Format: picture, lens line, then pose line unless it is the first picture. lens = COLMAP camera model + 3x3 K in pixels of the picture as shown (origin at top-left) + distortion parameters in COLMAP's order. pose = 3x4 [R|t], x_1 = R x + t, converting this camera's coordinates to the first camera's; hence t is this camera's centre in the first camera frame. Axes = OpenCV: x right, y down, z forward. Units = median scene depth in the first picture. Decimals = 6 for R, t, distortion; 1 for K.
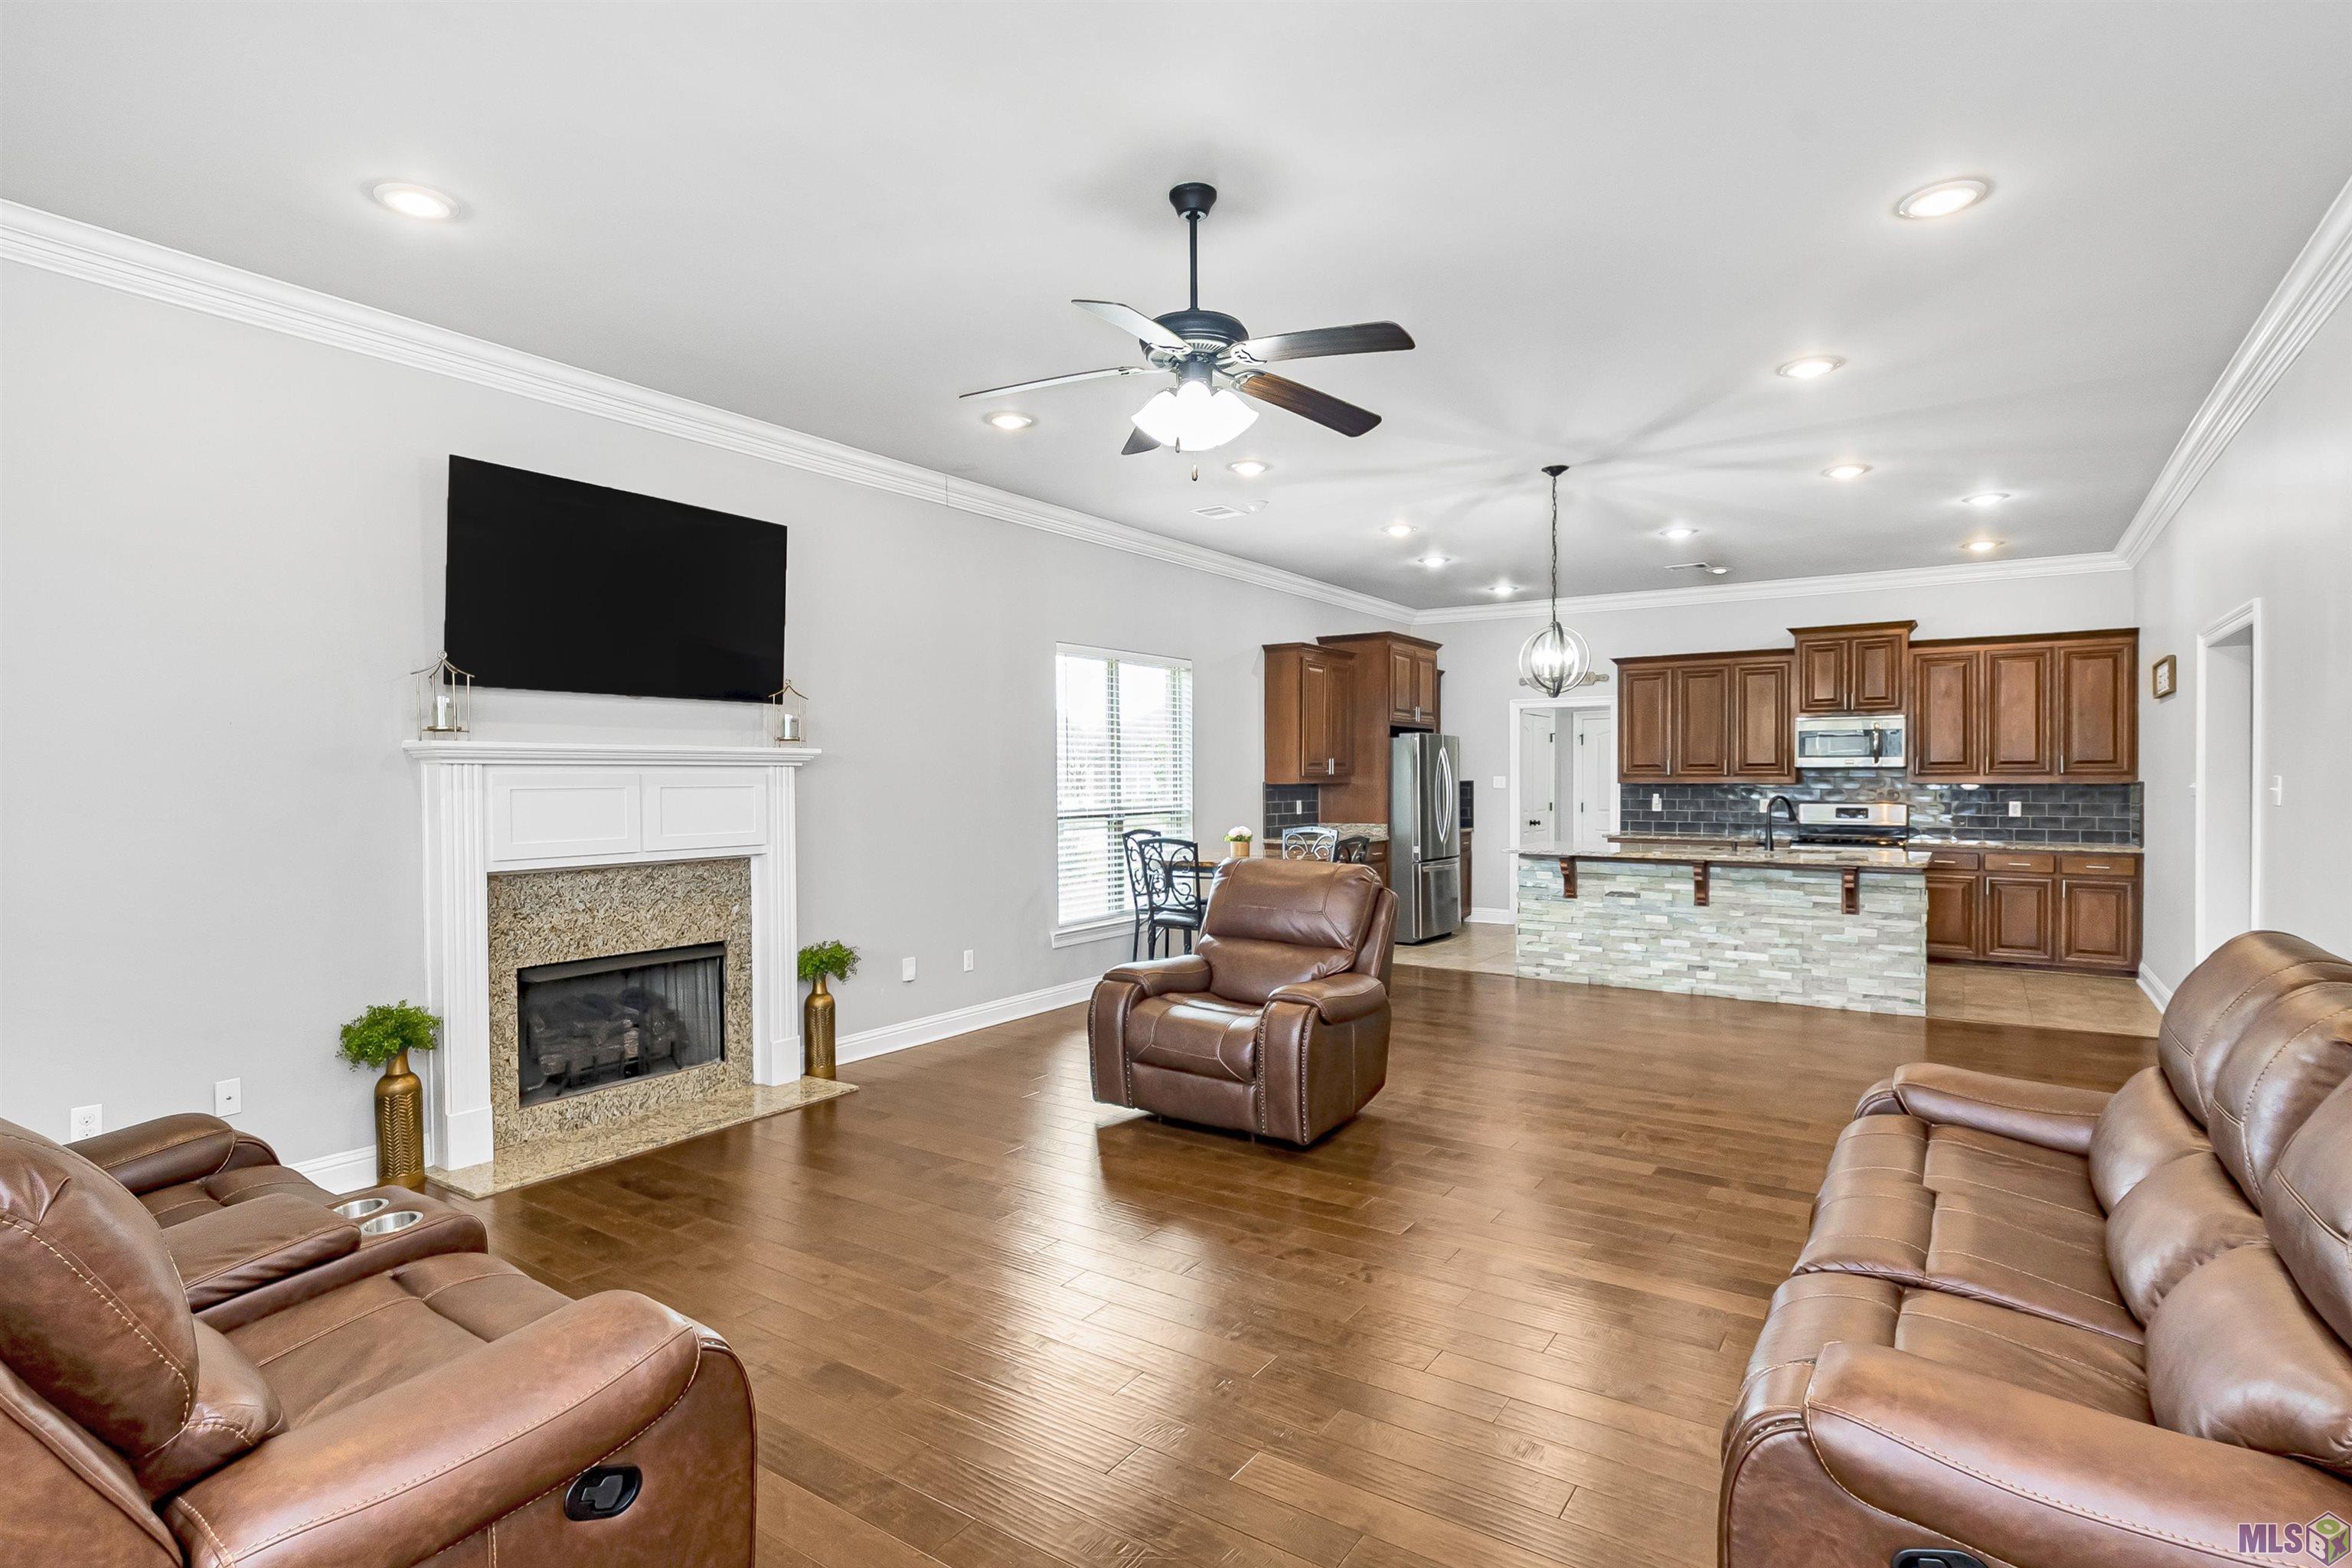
lens RADIAL K [[1166.8, 0, 1195.9], [0, 1166.8, 779.4], [0, 0, 1]] dist [0.025381, -0.001647]
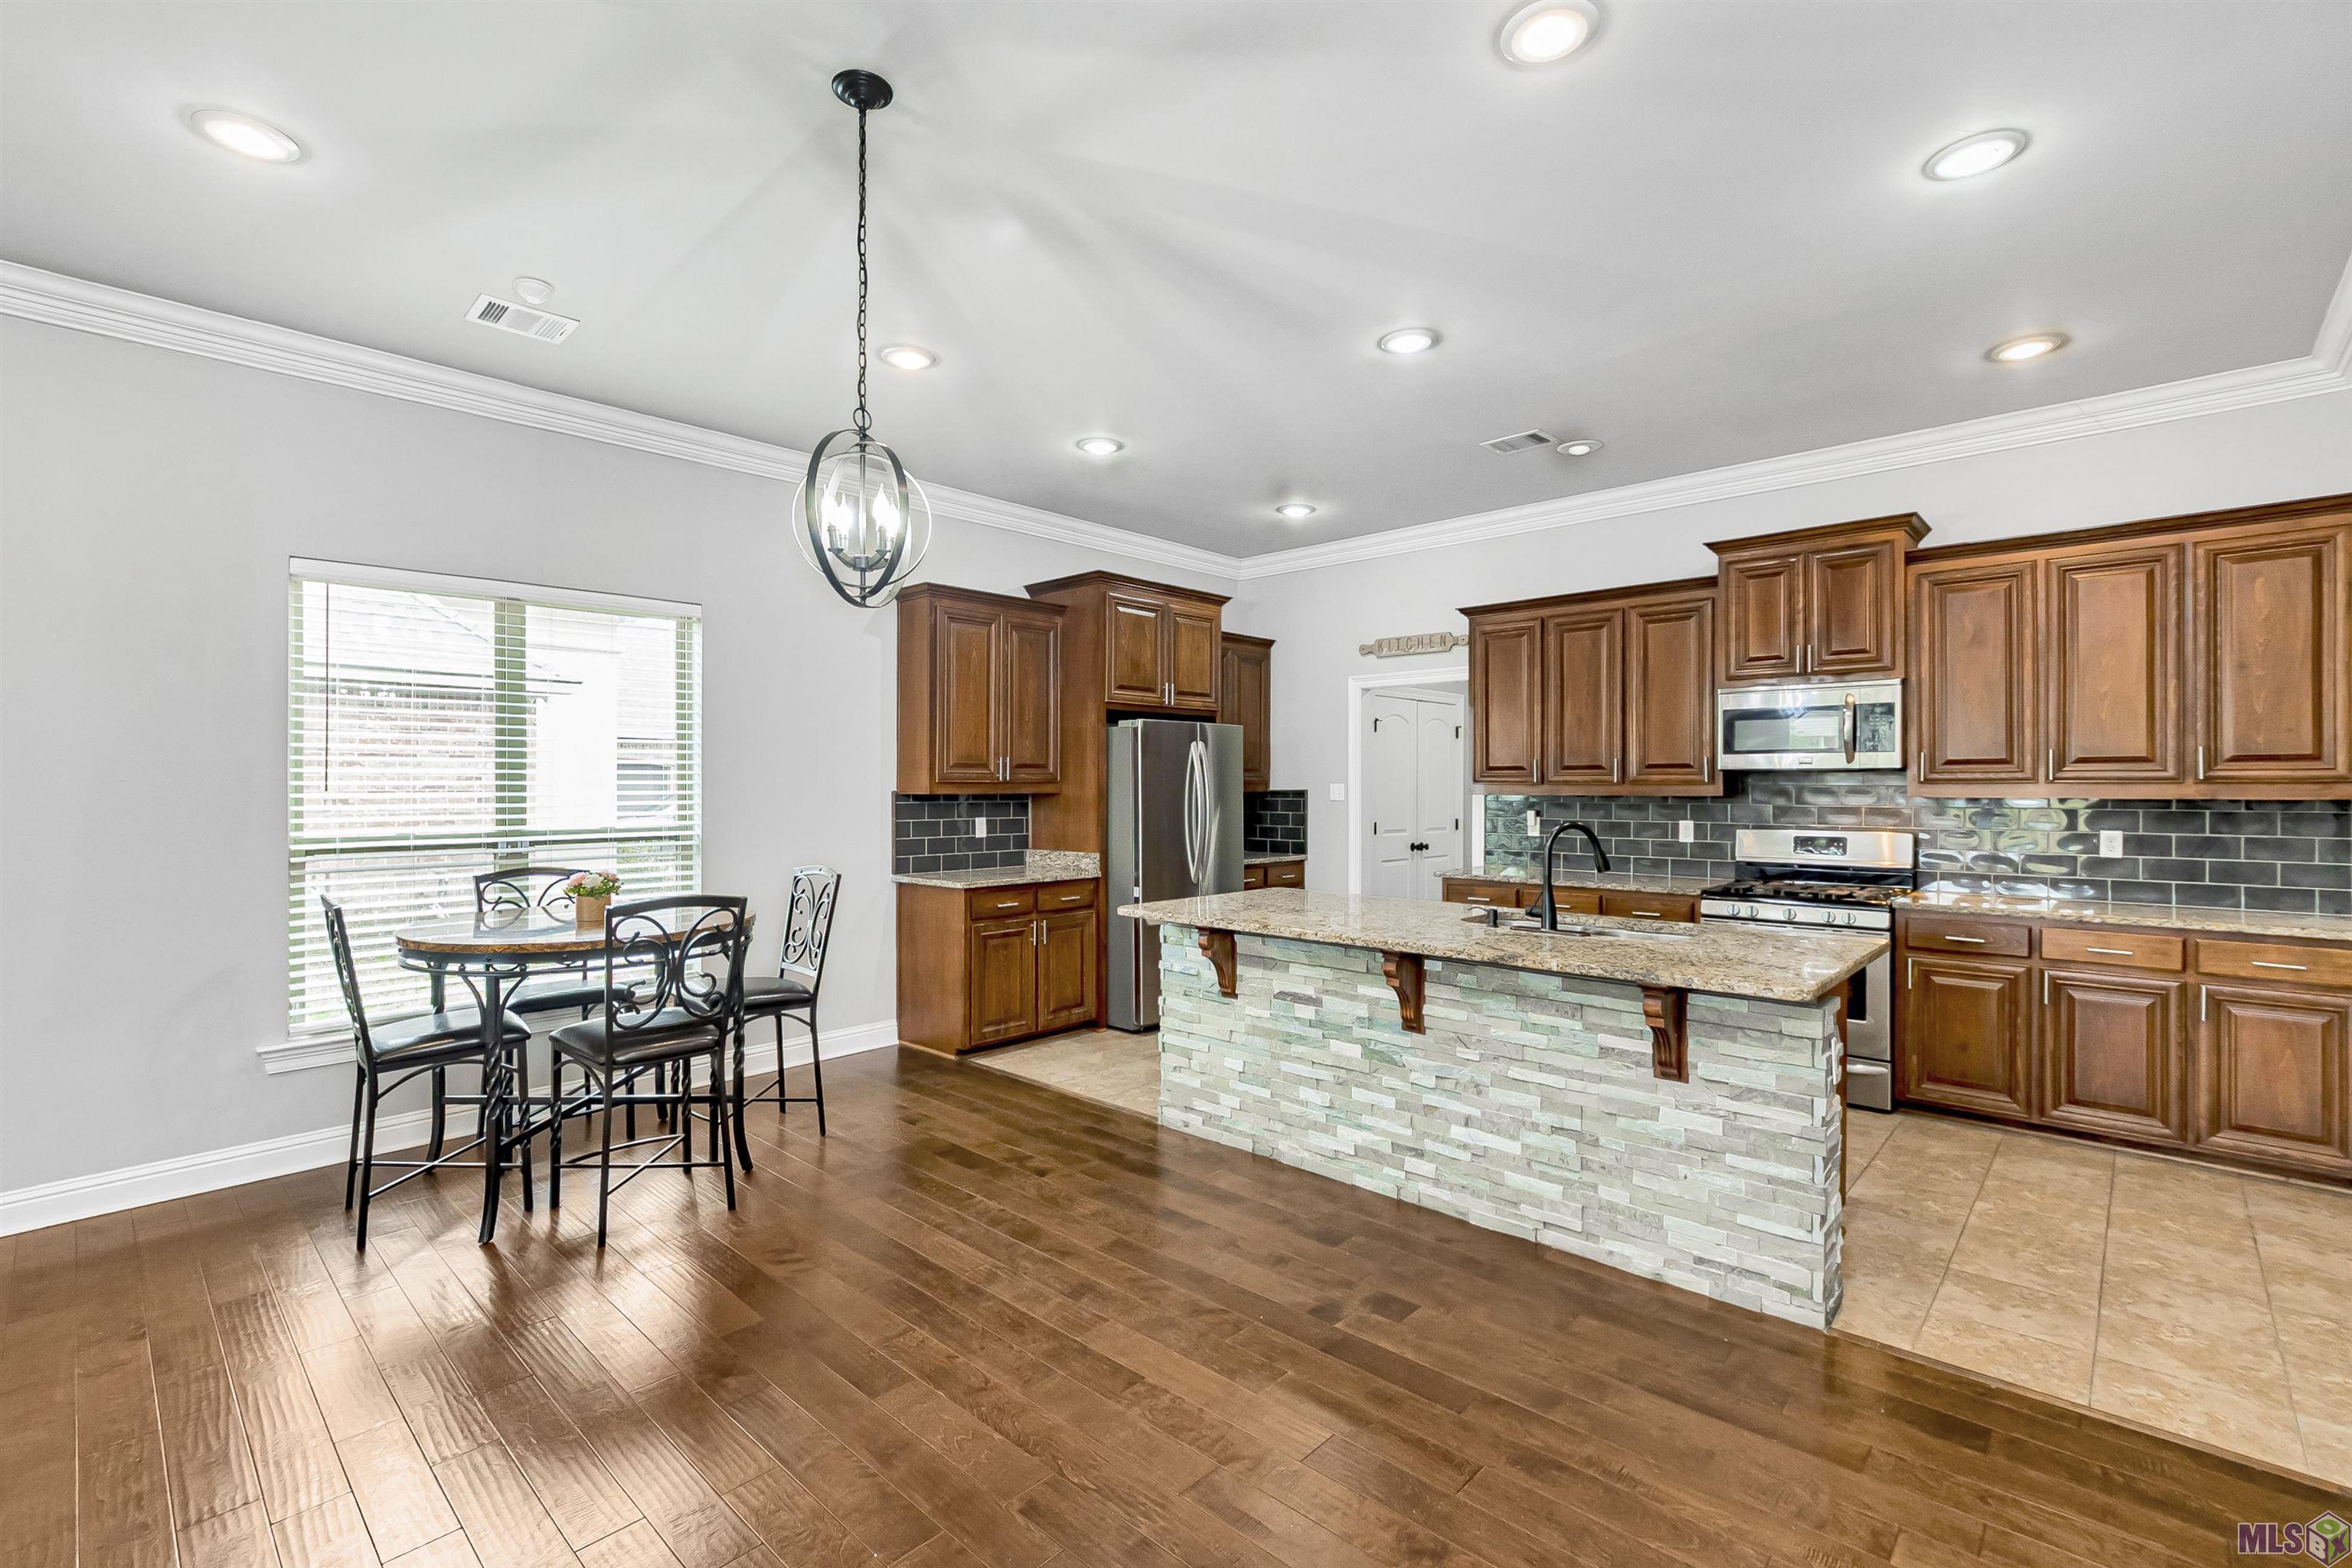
lens RADIAL K [[1066.6, 0, 1173.5], [0, 1066.6, 777.7], [0, 0, 1]] dist [0.000945, 0.003208]
pose [[0.987338, 0.000630, -0.158631, 0.370540], [-0.001959, 0.999964, -0.008219, -0.001108], [0.158621, 0.008426, 0.987304, 0.475019]]
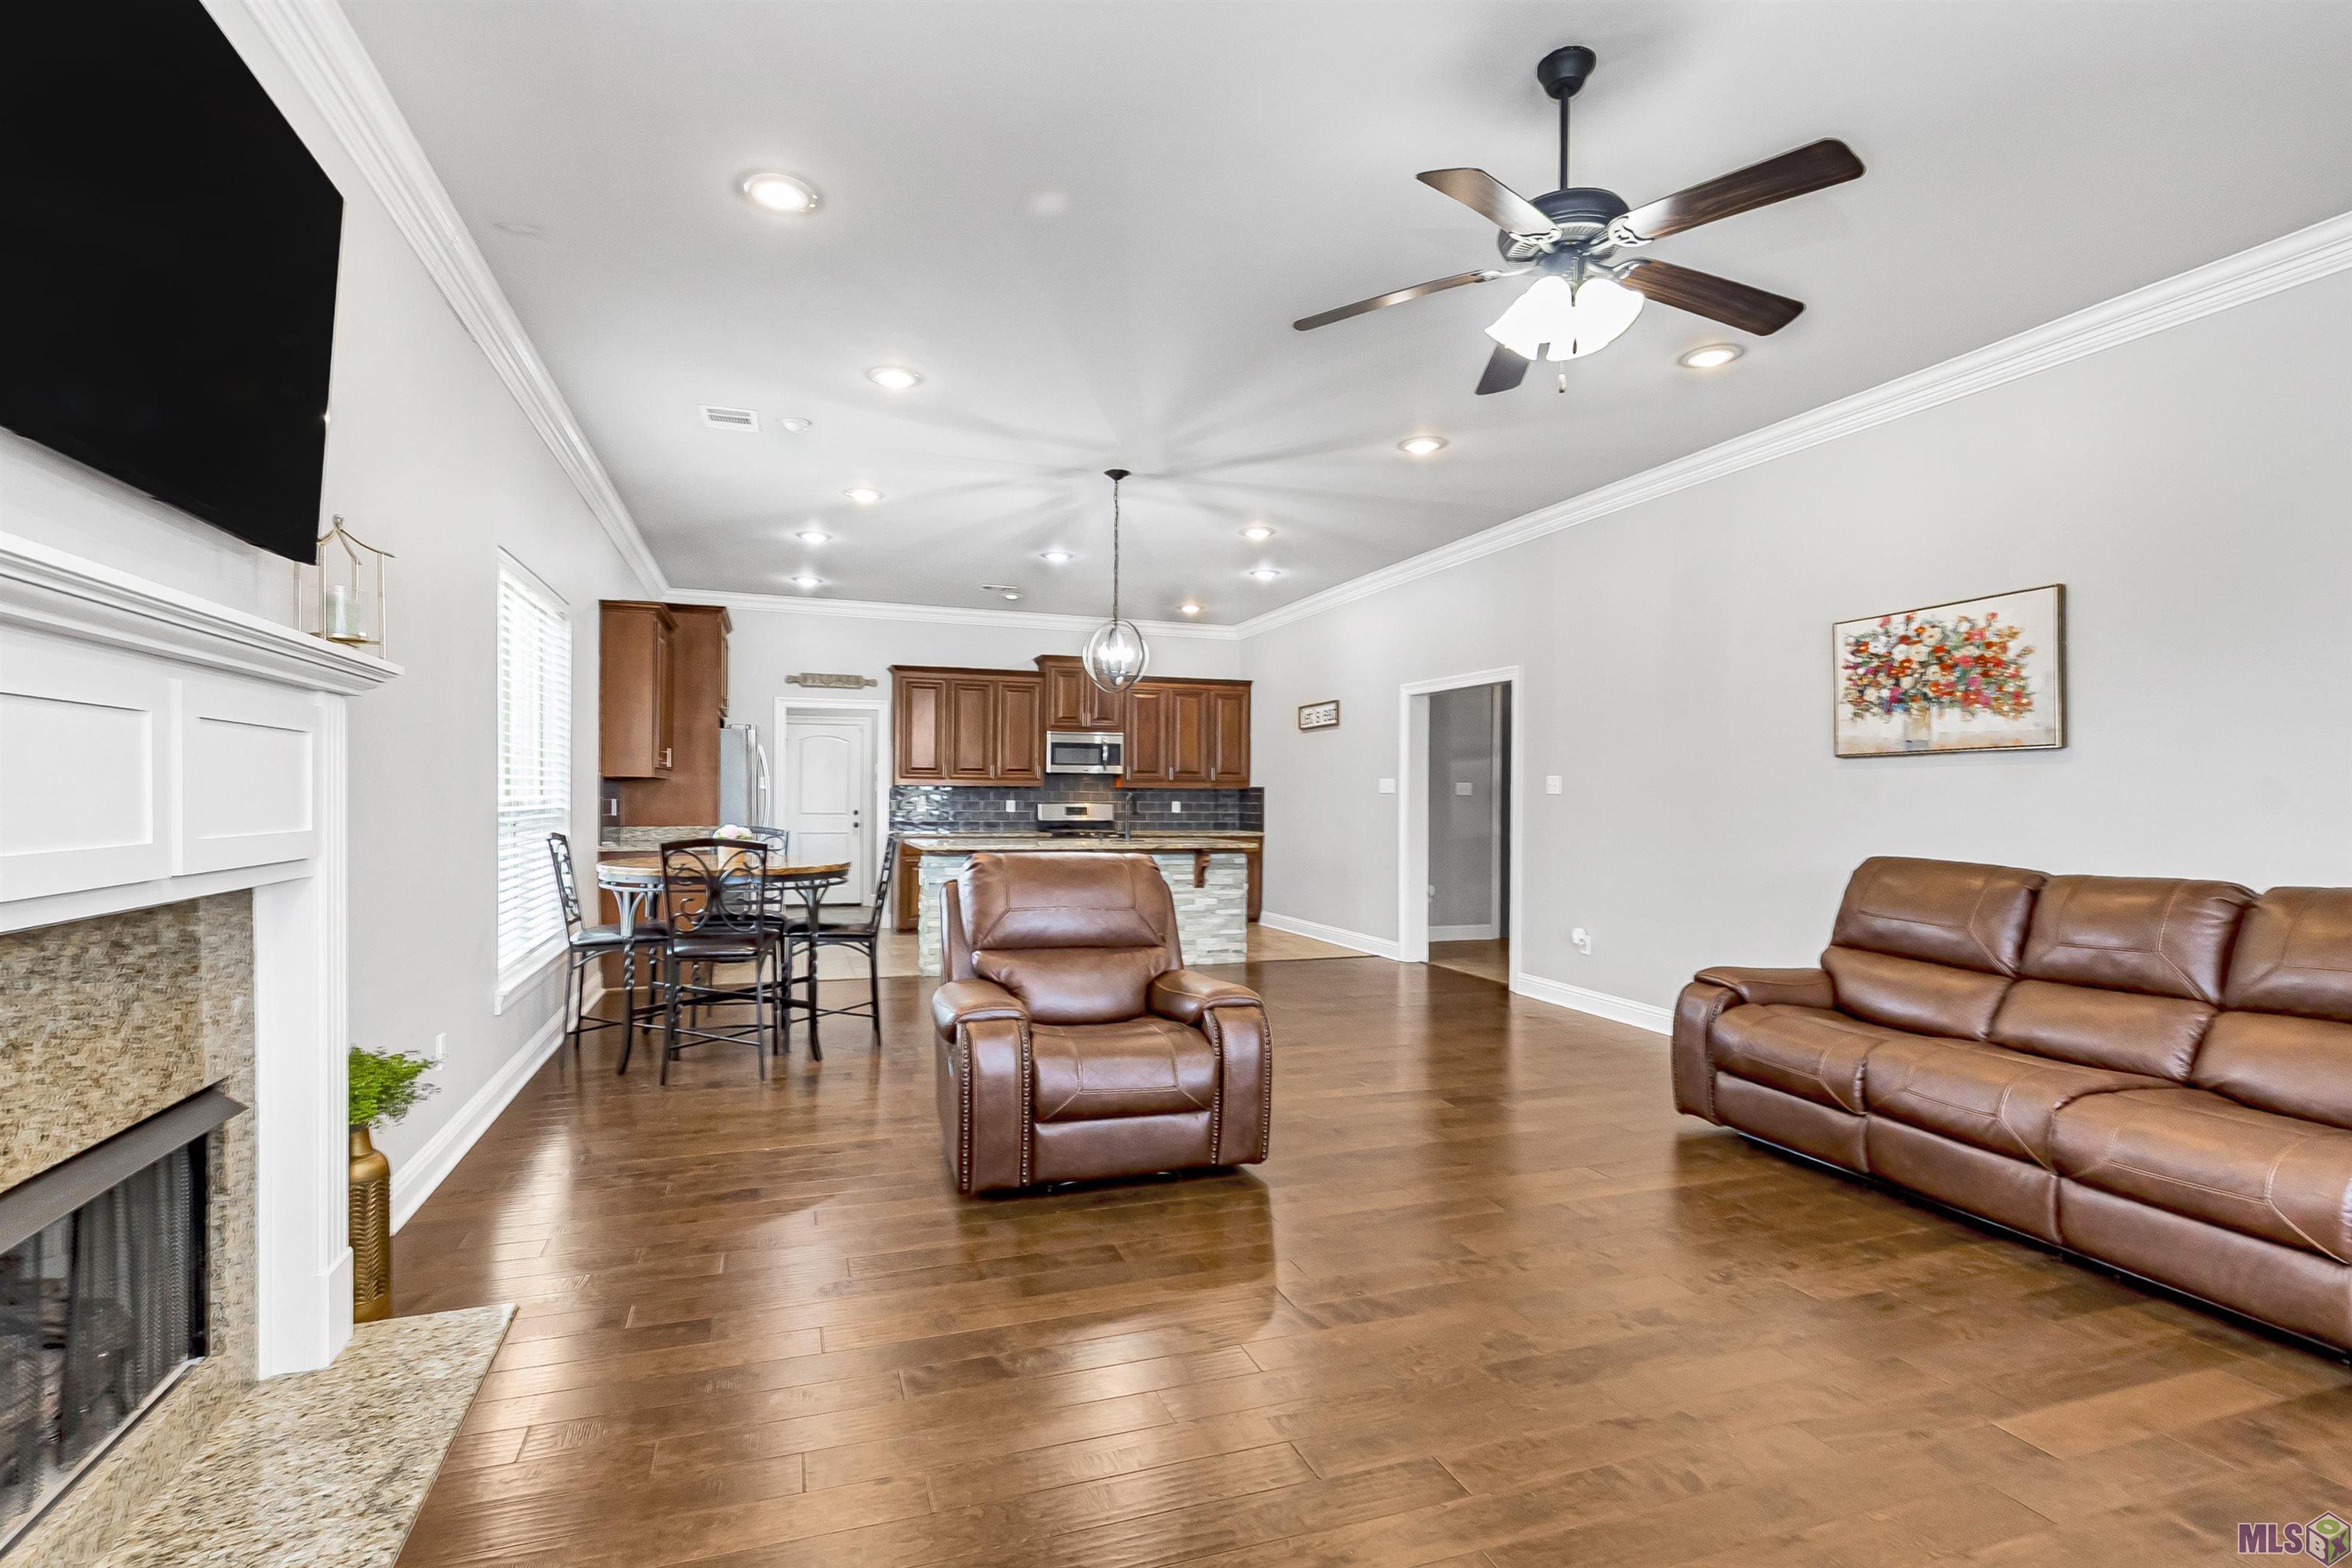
lens RADIAL K [[1066.6, 0, 1155.7], [0, 1066.6, 791.5], [0, 0, 1]] dist [0.000945, 0.003208]
pose [[0.607749, 0.011220, 0.794050, -0.321284], [-0.007908, 0.999936, -0.008076, 0.018953], [-0.794090, -0.001371, 0.607799, 0.301350]]
